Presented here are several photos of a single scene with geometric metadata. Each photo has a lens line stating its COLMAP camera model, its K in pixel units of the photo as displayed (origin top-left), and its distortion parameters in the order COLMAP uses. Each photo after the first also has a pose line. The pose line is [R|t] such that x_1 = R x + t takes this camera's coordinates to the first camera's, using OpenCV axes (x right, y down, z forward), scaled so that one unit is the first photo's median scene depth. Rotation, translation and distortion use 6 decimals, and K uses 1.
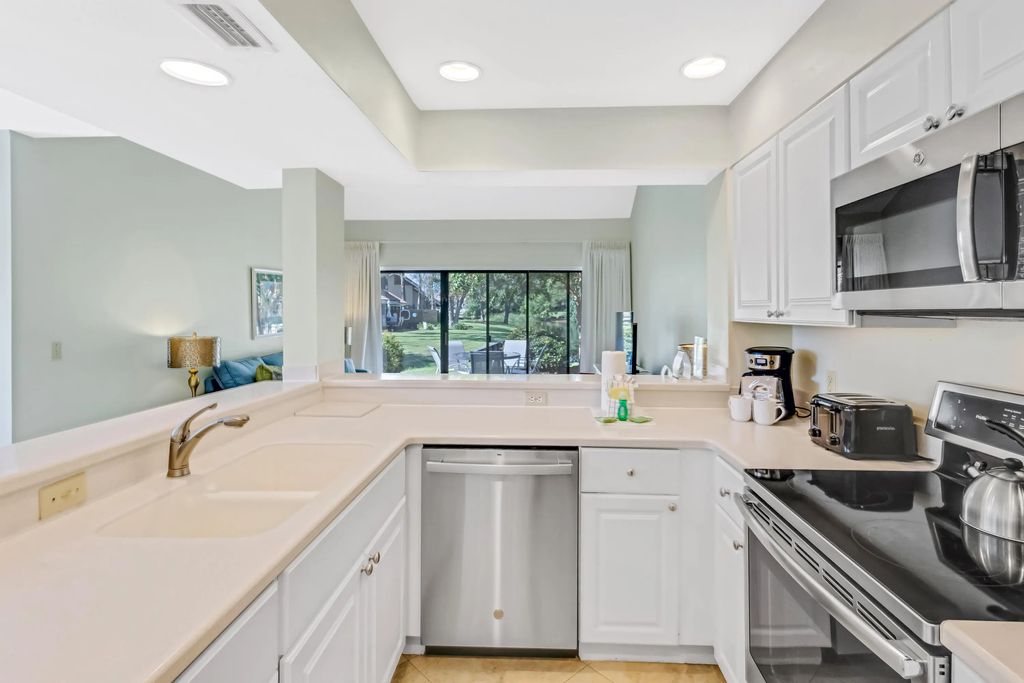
lens RADIAL K [[505.7, 0, 524.0], [0, 505.7, 309.1], [0, 0, 1]] dist [0.014202, -0.000905]
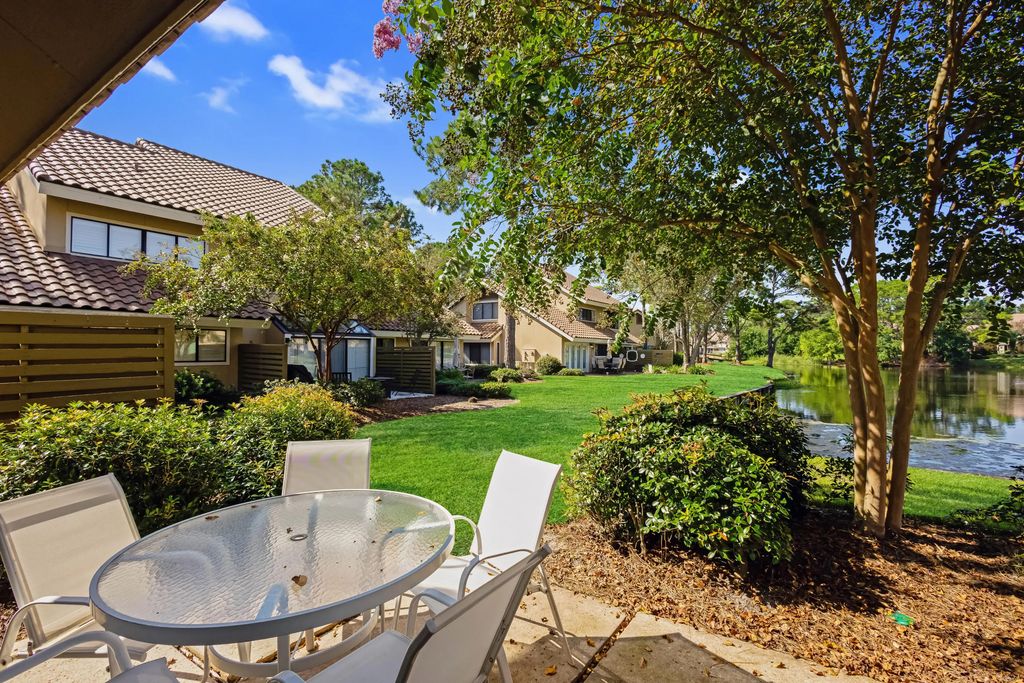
lens RADIAL K [[474.9, 0, 508.9], [0, 474.9, 349.6], [0, 0, 1]] dist [-0.000020, -0.000074]
pose [[0.849366, 0.000195, -0.527804, 0.186679], [-0.000994, 0.999999, -0.001229, 0.010770], [0.527803, 0.001569, 0.849365, 1.422135]]
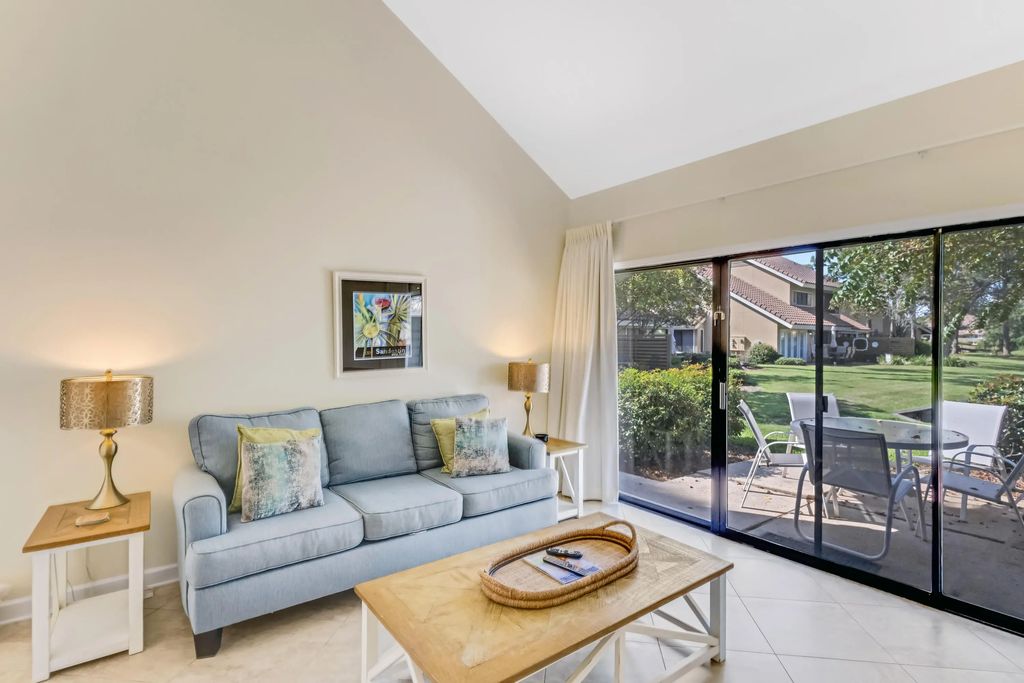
lens RADIAL K [[490.2, 0, 512.0], [0, 490.2, 341.5], [0, 0, 1]] dist [0.000856, -0.000071]
pose [[0.631904, 0.008377, -0.775002, 0.116914], [-0.001386, 0.999952, 0.009679, 0.002112], [0.775046, -0.005042, 0.631885, 0.787743]]
